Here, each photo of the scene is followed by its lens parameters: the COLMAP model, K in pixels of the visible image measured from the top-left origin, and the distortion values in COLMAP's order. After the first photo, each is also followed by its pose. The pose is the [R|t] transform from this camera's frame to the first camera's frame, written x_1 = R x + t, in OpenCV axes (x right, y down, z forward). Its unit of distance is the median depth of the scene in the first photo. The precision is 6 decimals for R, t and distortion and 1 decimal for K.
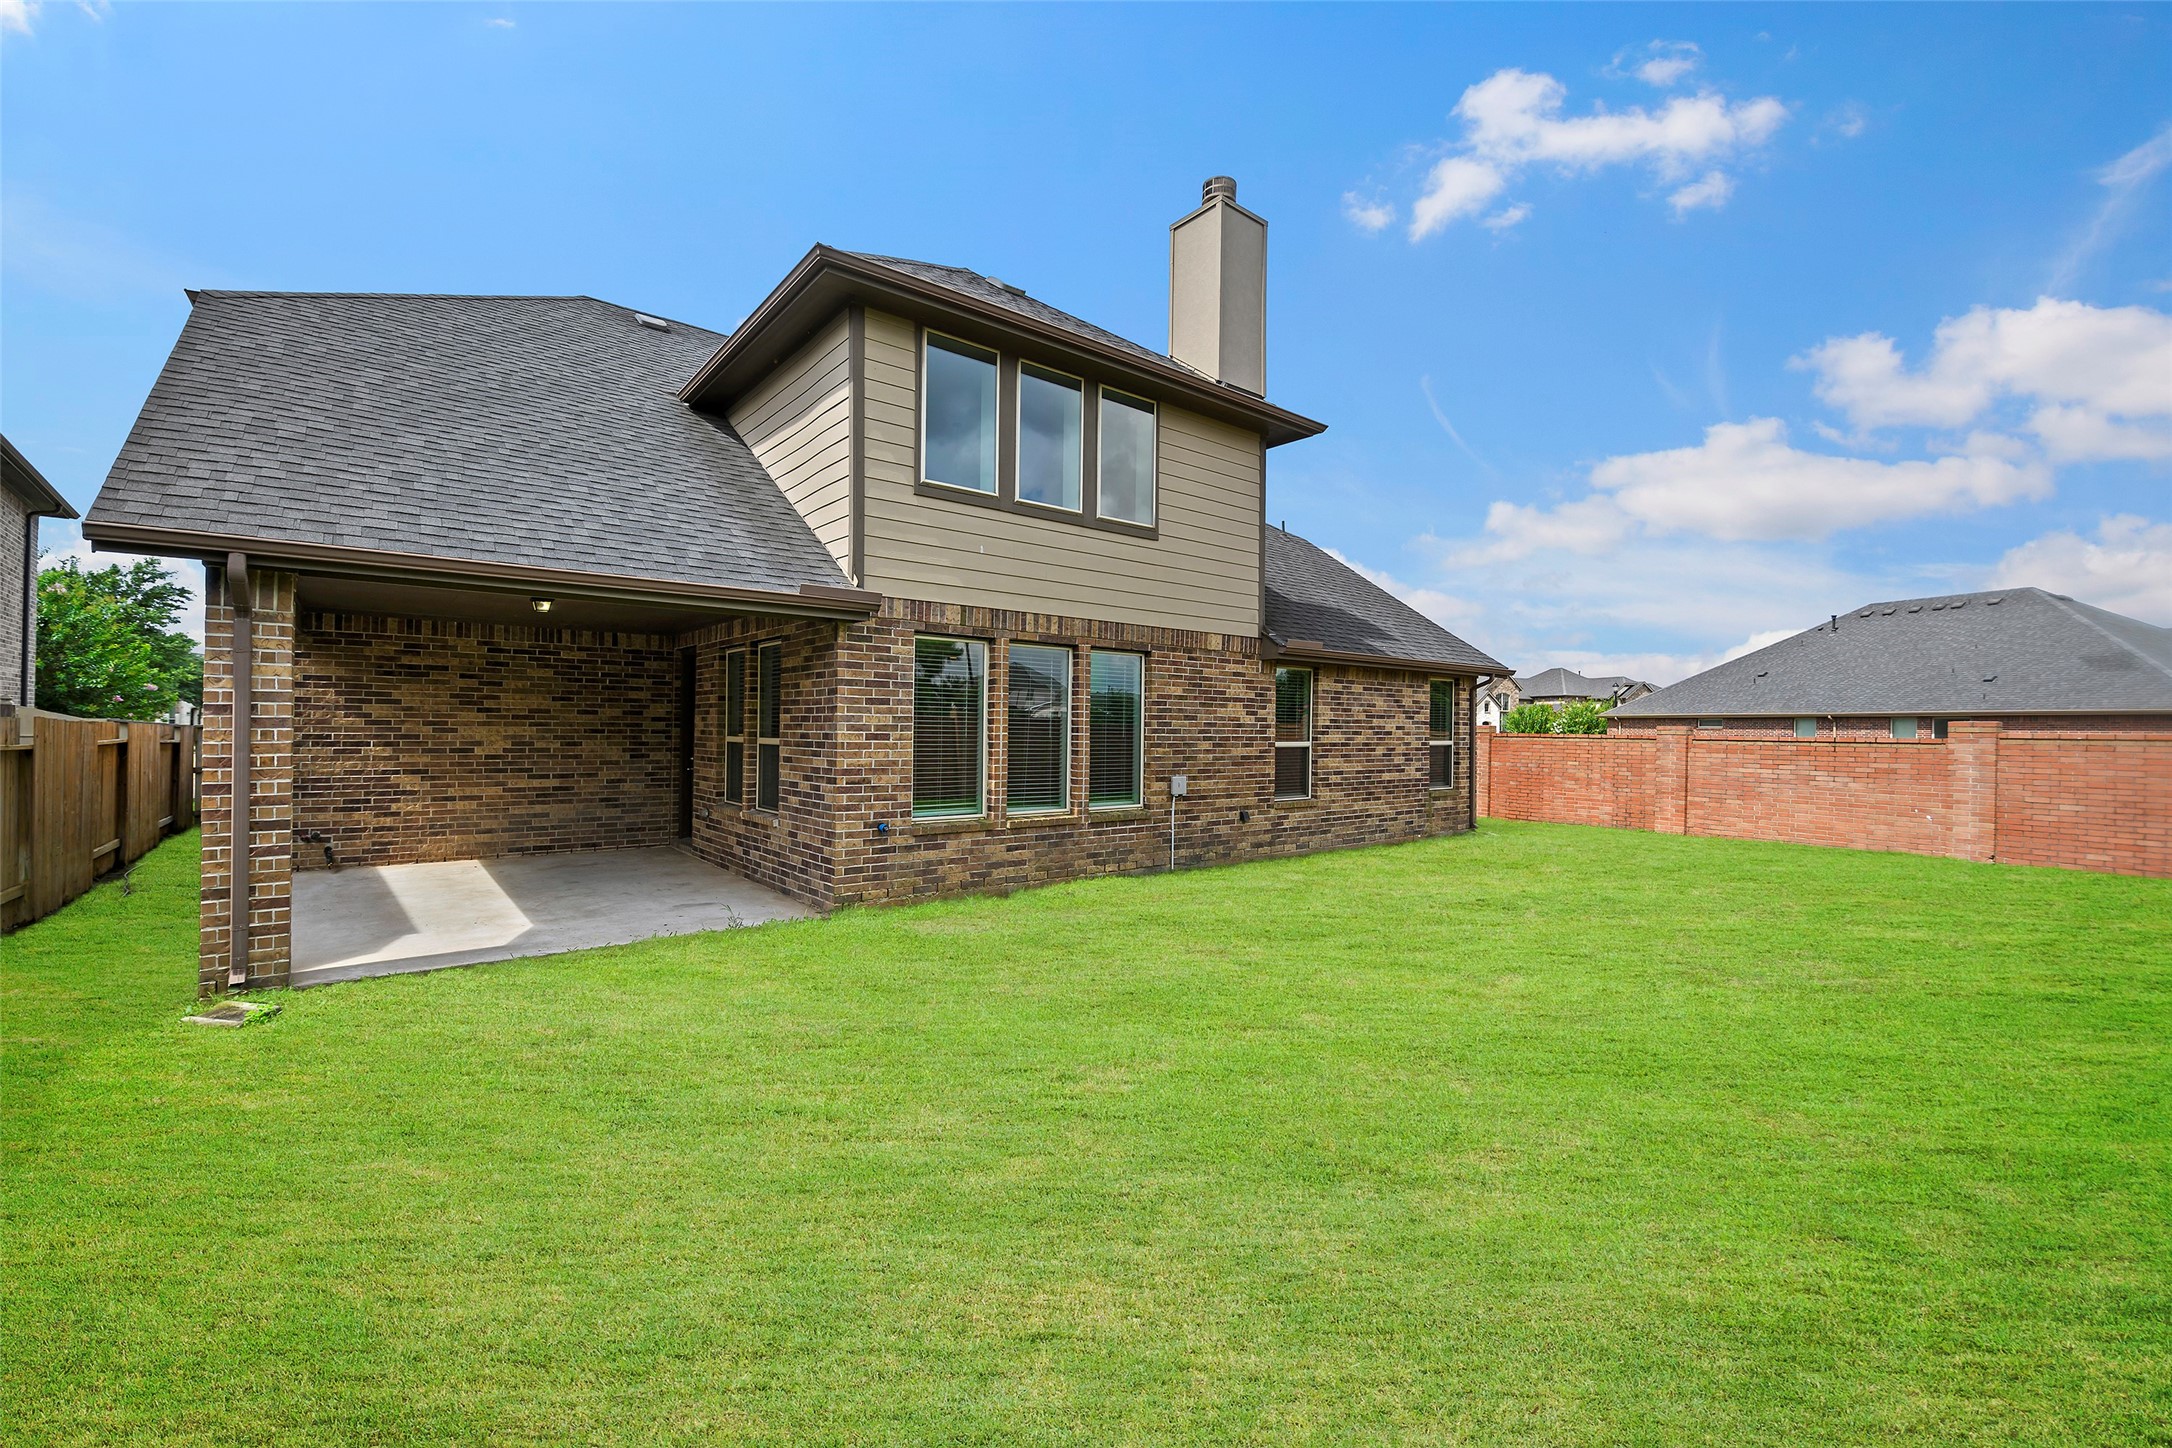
lens RADIAL K [[888.9, 0, 1088.6], [0, 888.9, 728.5], [0, 0, 1]] dist [-0.004746, 0.000279]
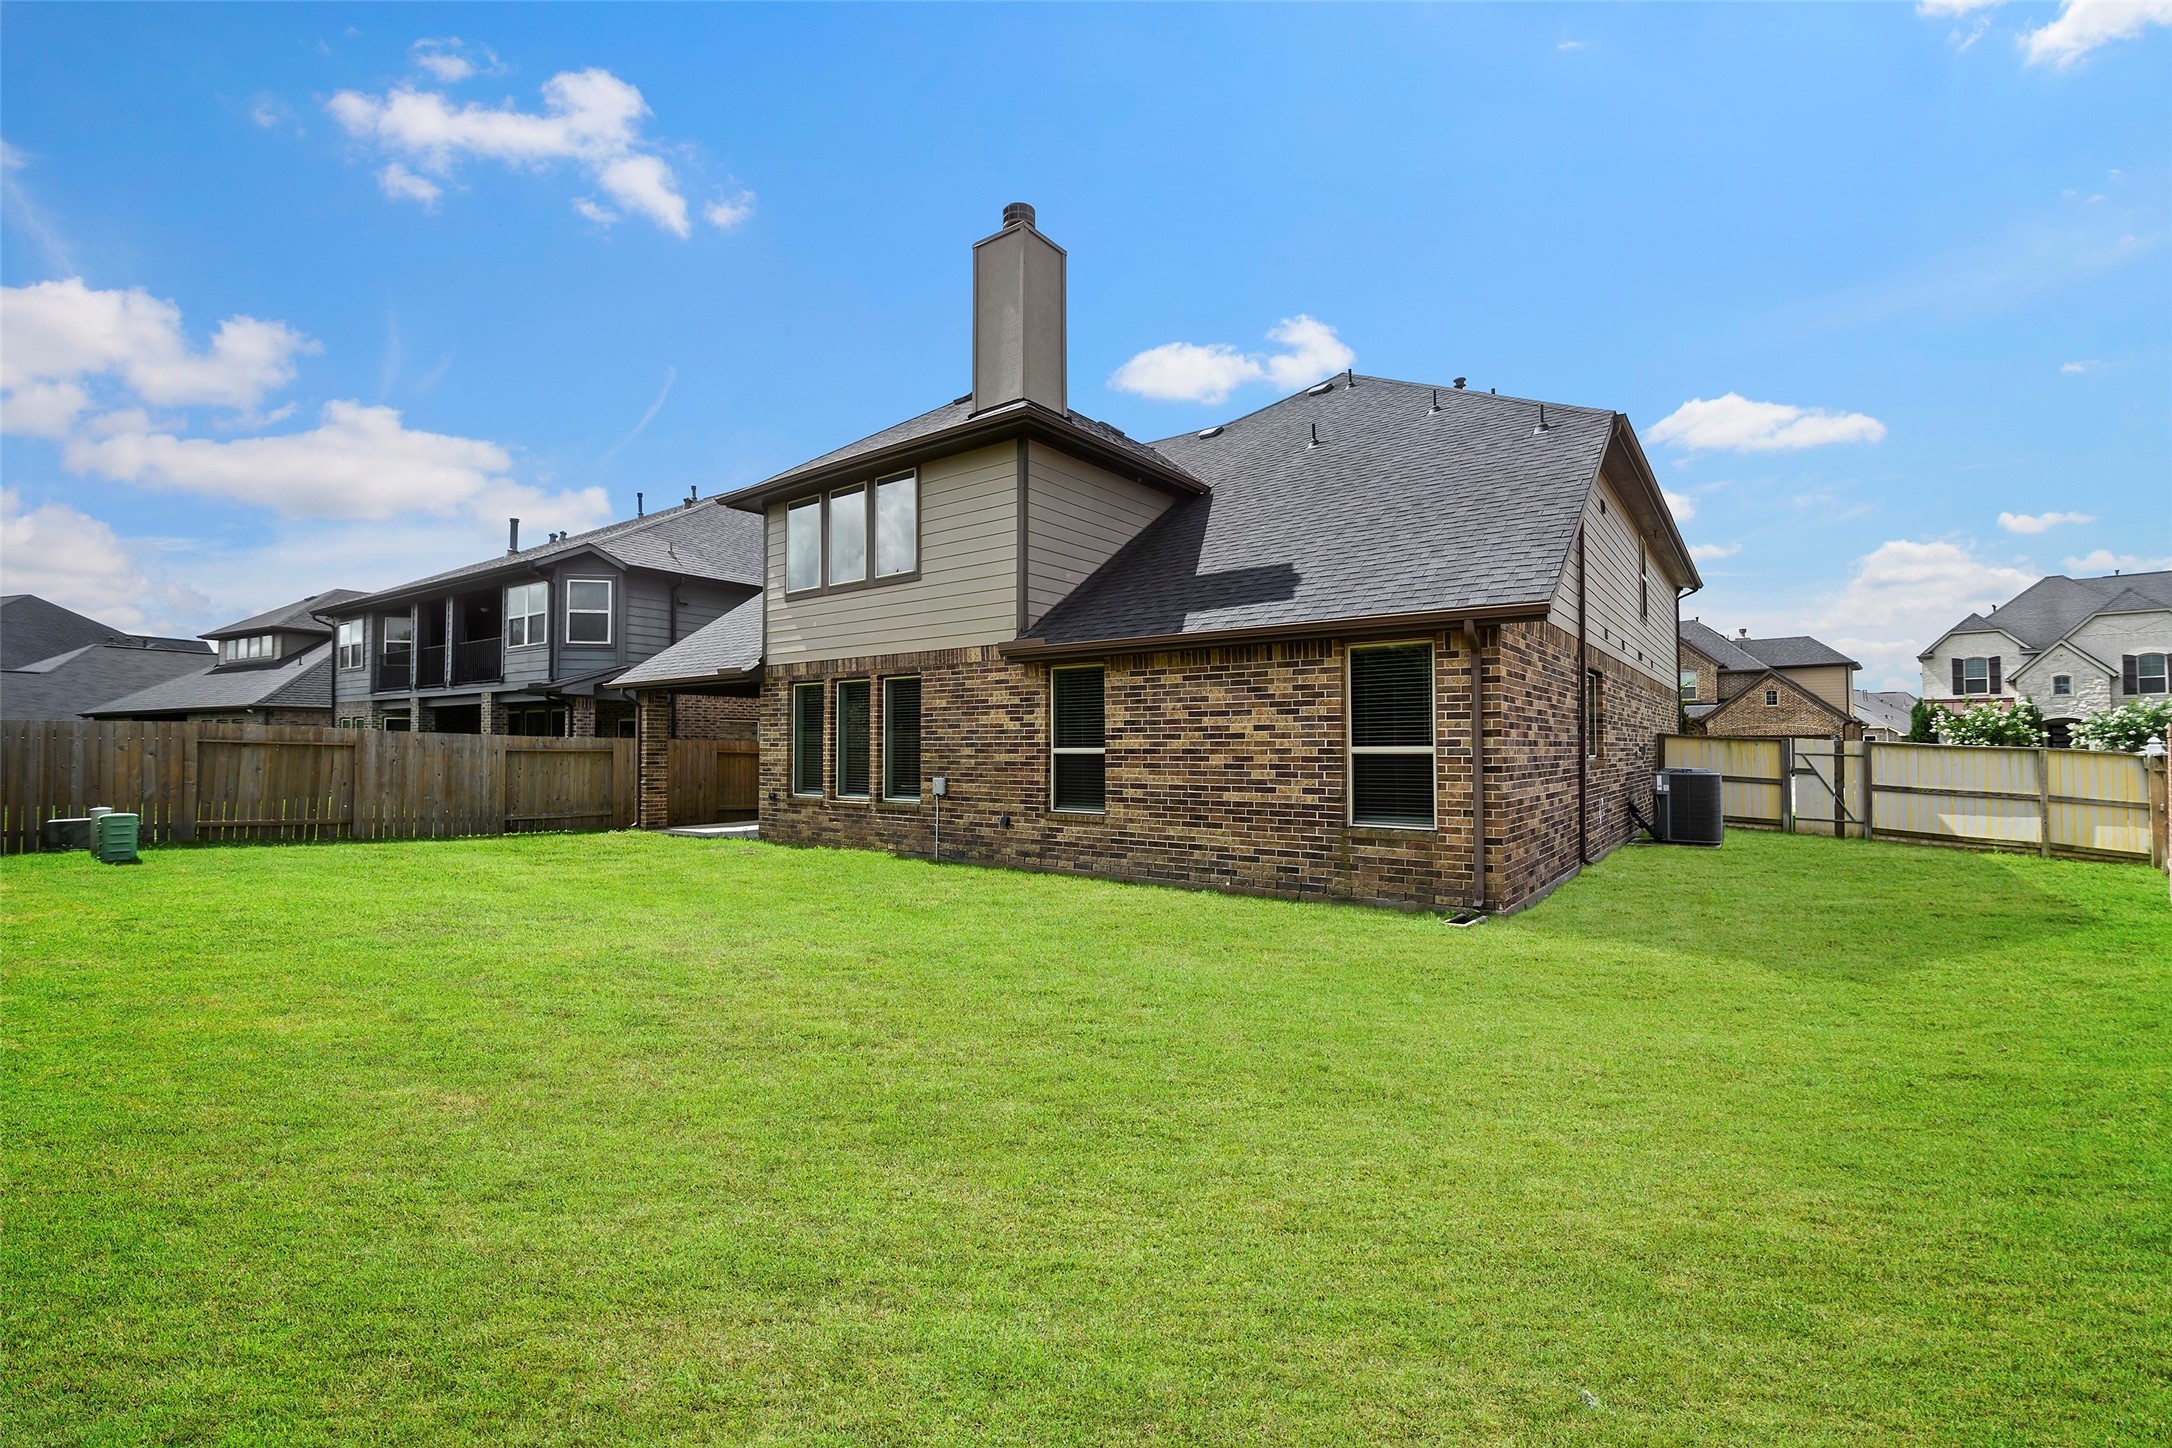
lens RADIAL K [[927.8, 0, 1086.7], [0, 927.8, 725.5], [0, 0, 1]] dist [-0.008736, 0.000016]
pose [[0.239393, -0.036007, -0.970255, 1.187096], [0.001947, 0.999328, -0.036605, 0.027743], [0.970921, 0.006874, 0.239302, 0.814981]]
